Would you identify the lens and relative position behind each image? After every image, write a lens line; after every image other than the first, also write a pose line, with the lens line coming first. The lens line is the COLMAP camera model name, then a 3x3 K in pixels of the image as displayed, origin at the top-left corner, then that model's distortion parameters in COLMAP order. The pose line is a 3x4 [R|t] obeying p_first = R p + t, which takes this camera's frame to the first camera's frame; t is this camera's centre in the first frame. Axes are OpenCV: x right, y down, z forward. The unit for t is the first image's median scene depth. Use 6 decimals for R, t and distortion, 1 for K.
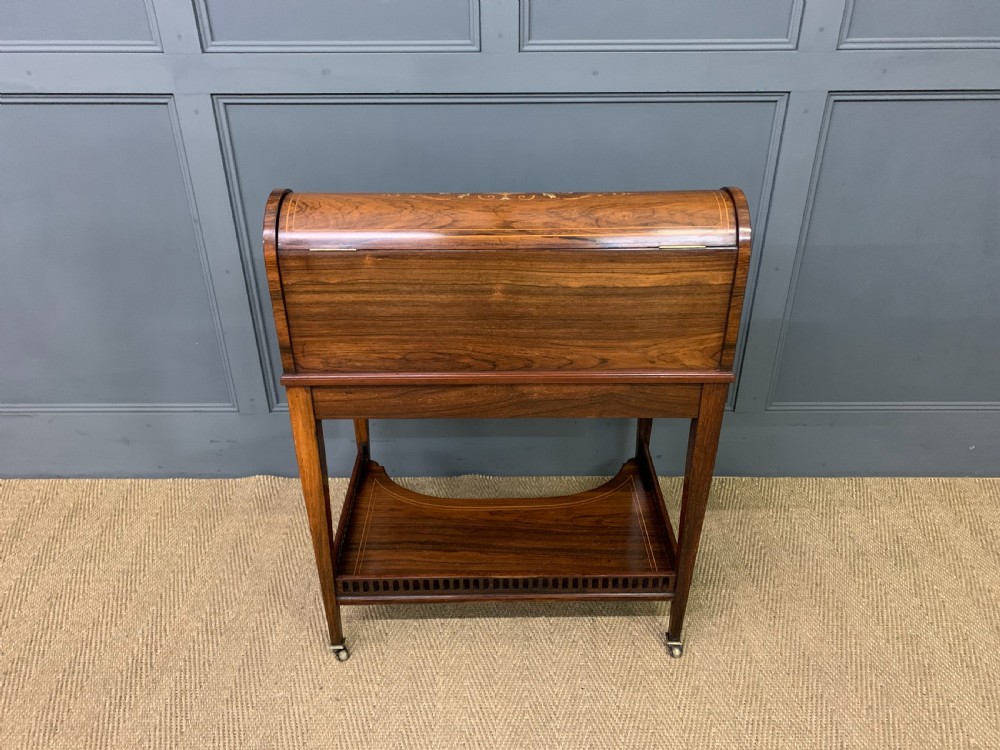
lens RADIAL K [[769.1, 0, 504.2], [0, 769.1, 366.2], [0, 0, 1]] dist [0.023663, -0.013284]
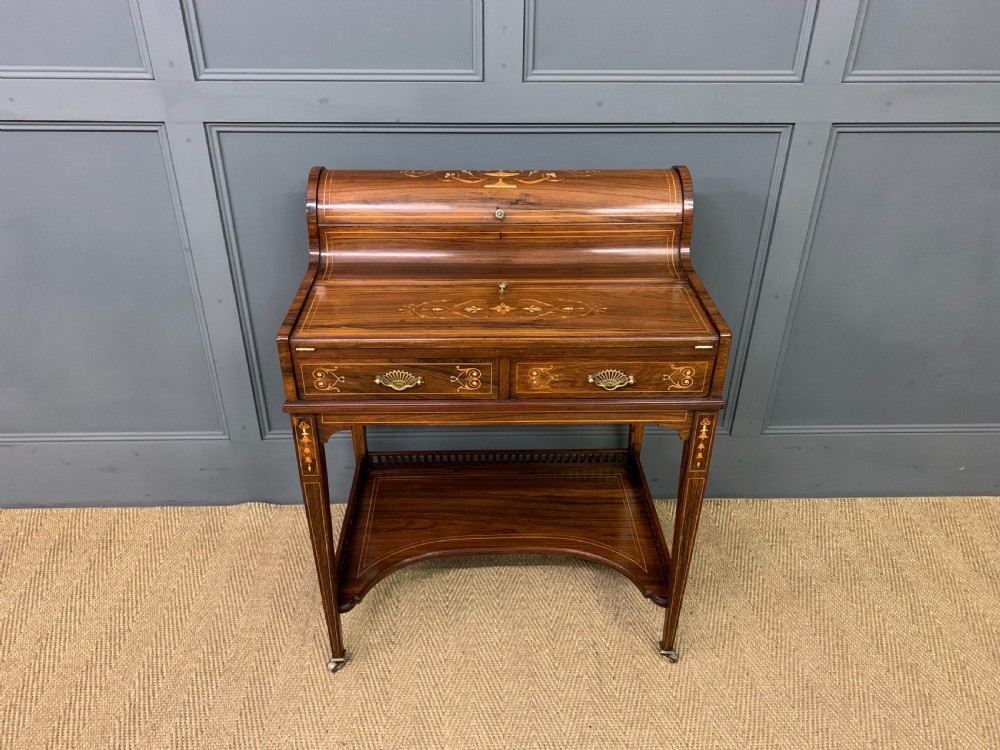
lens RADIAL K [[769.1, 0, 498.0], [0, 769.1, 366.7], [0, 0, 1]] dist [0.023663, -0.013284]
pose [[0.999387, -0.005177, 0.034612, -0.046644], [0.004513, 0.999805, 0.019230, -0.062867], [-0.034704, -0.019062, 0.999216, 0.015052]]
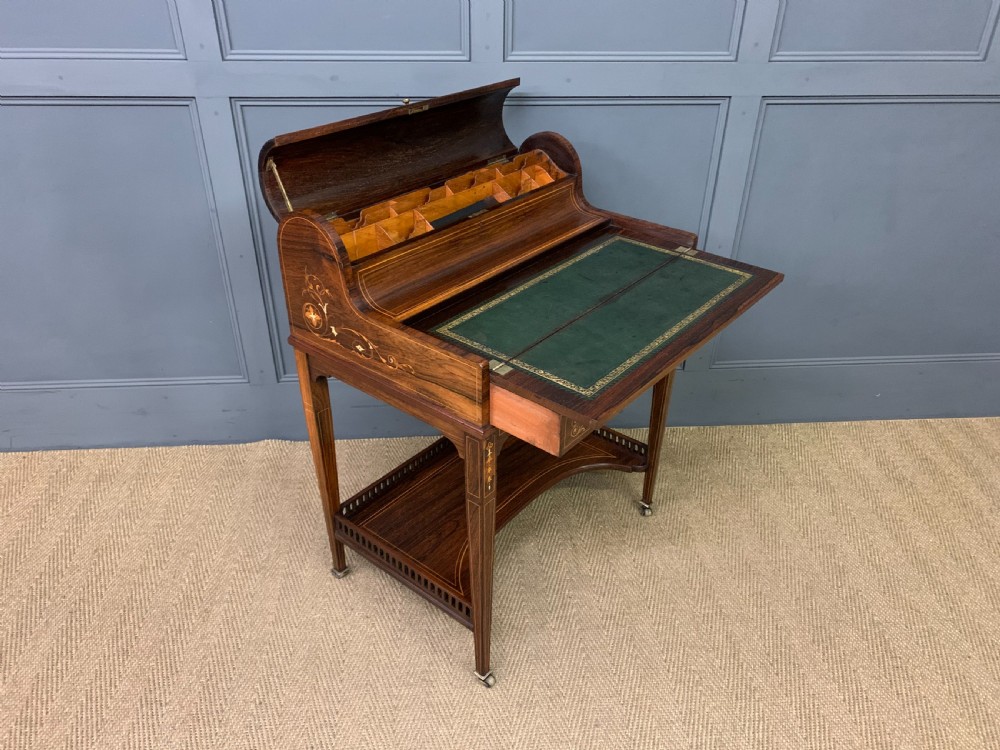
lens RADIAL K [[768.7, 0, 505.0], [0, 768.7, 383.5], [0, 0, 1]] dist [0.020473, -0.011345]
pose [[0.995976, -0.029071, 0.084770, -0.088008], [0.024747, 0.998360, 0.051620, 0.014787], [-0.086132, -0.049314, 0.995063, -0.169322]]
